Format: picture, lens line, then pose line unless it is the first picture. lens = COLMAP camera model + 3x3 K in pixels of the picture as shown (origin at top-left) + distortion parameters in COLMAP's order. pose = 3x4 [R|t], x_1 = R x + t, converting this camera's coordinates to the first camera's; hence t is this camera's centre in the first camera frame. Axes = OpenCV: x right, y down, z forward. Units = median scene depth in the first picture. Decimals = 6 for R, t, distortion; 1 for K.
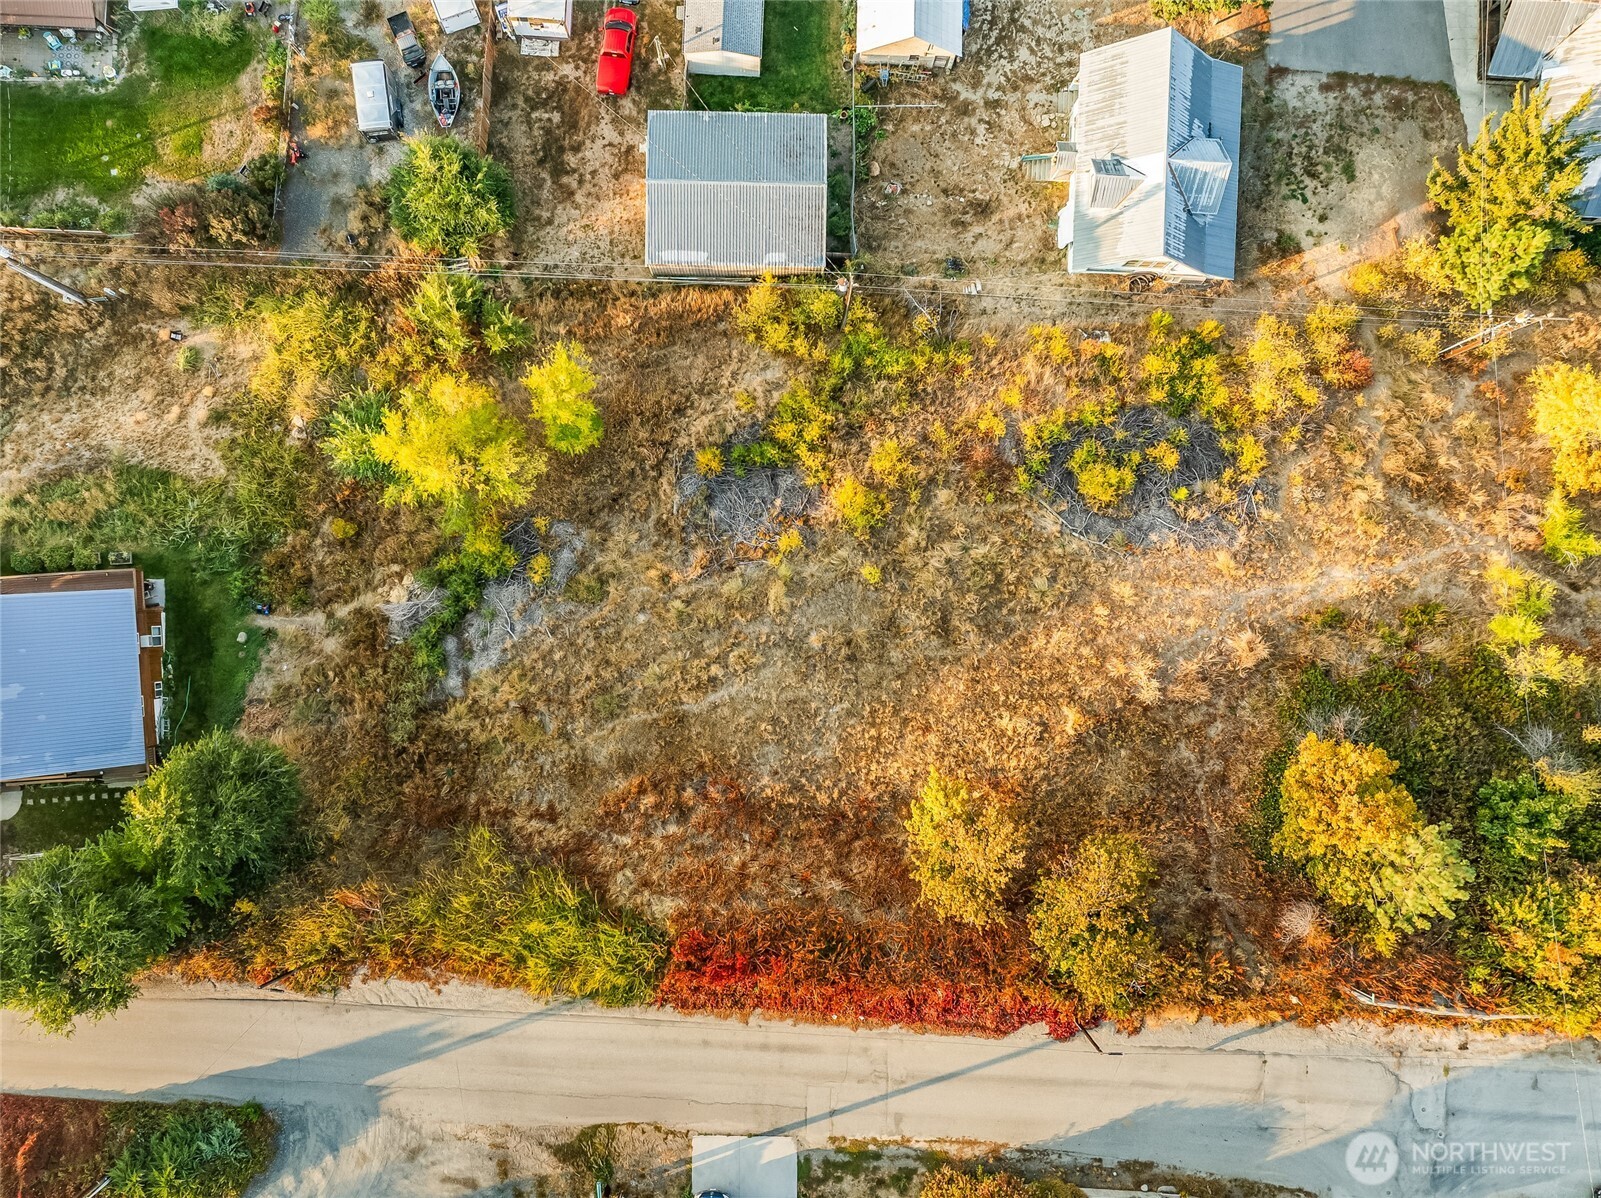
lens RADIAL K [[1288.6, 0, 800.5], [0, 1288.6, 599.0], [0, 0, 1]] dist [-0.020419, -0.005943]
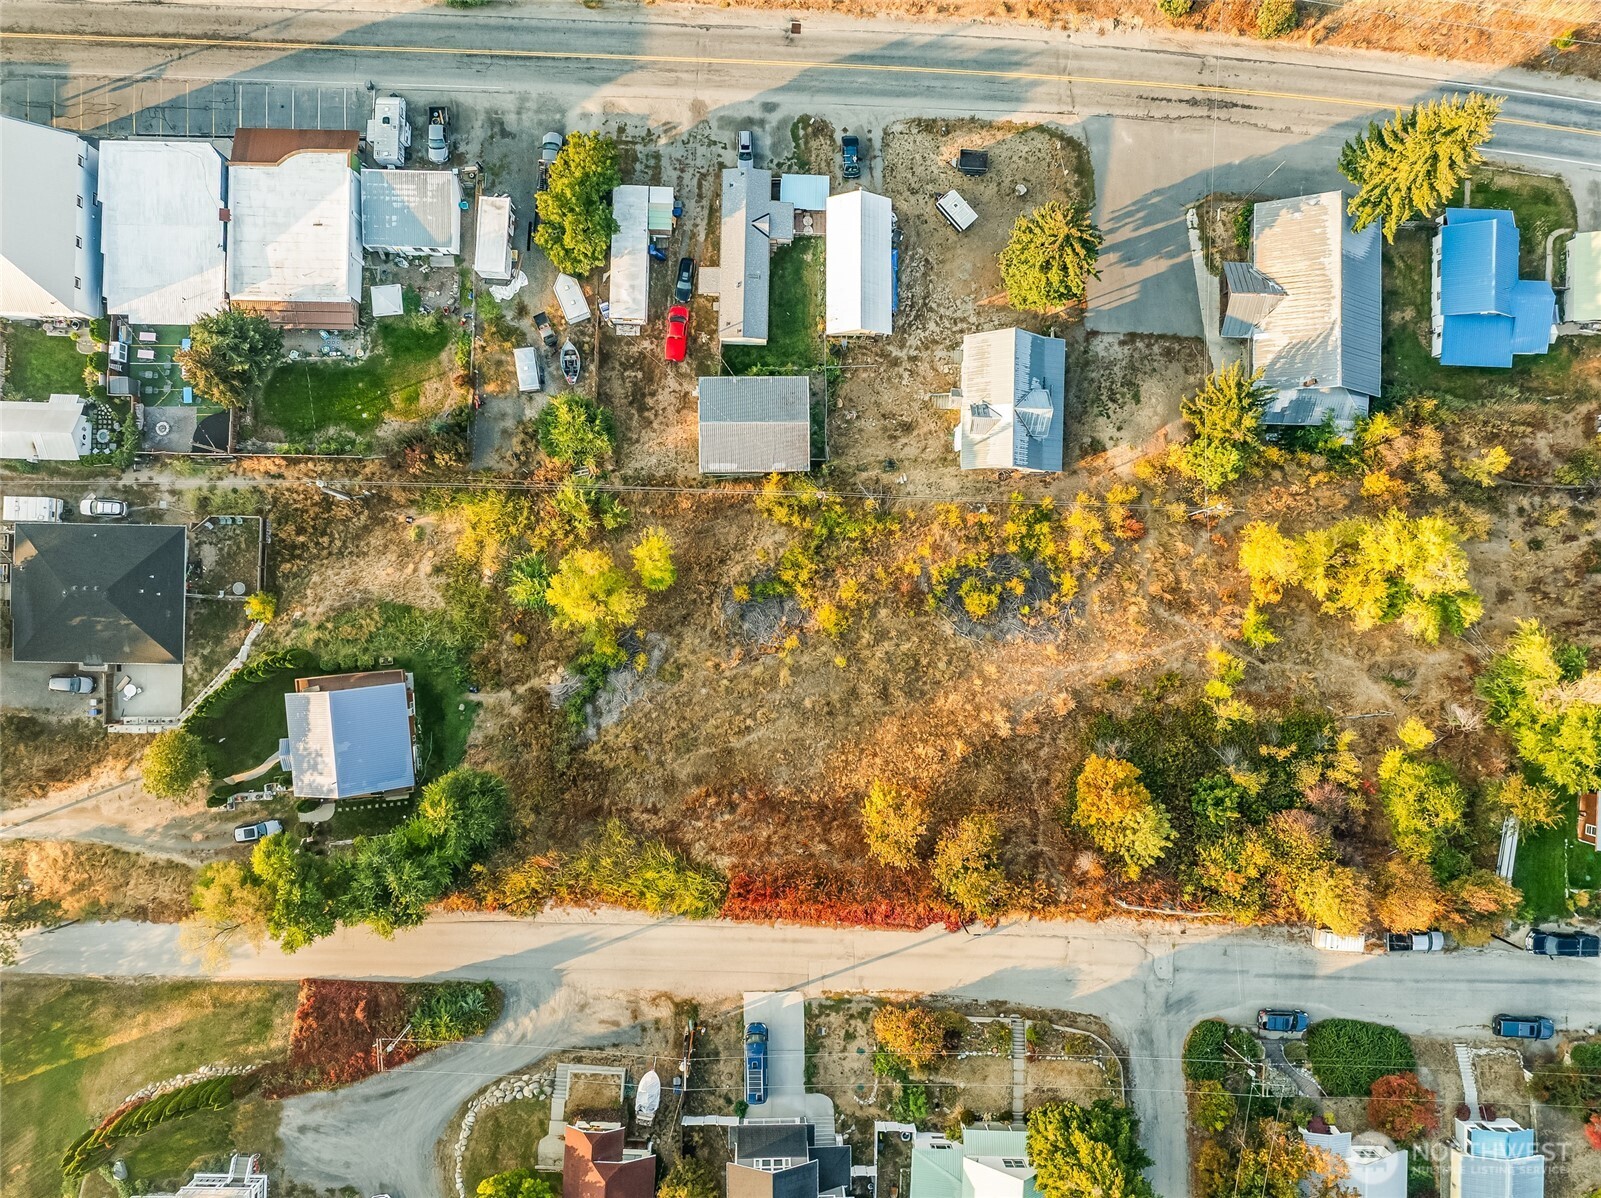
lens RADIAL K [[1288.6, 0, 800.5], [0, 1288.6, 599.0], [0, 0, 1]] dist [-0.020419, -0.005943]
pose [[0.999767, -0.021591, -0.000176, 0.004568], [0.021592, 0.999721, 0.009582, -0.116059], [-0.000031, -0.009584, 0.999954, -0.657021]]
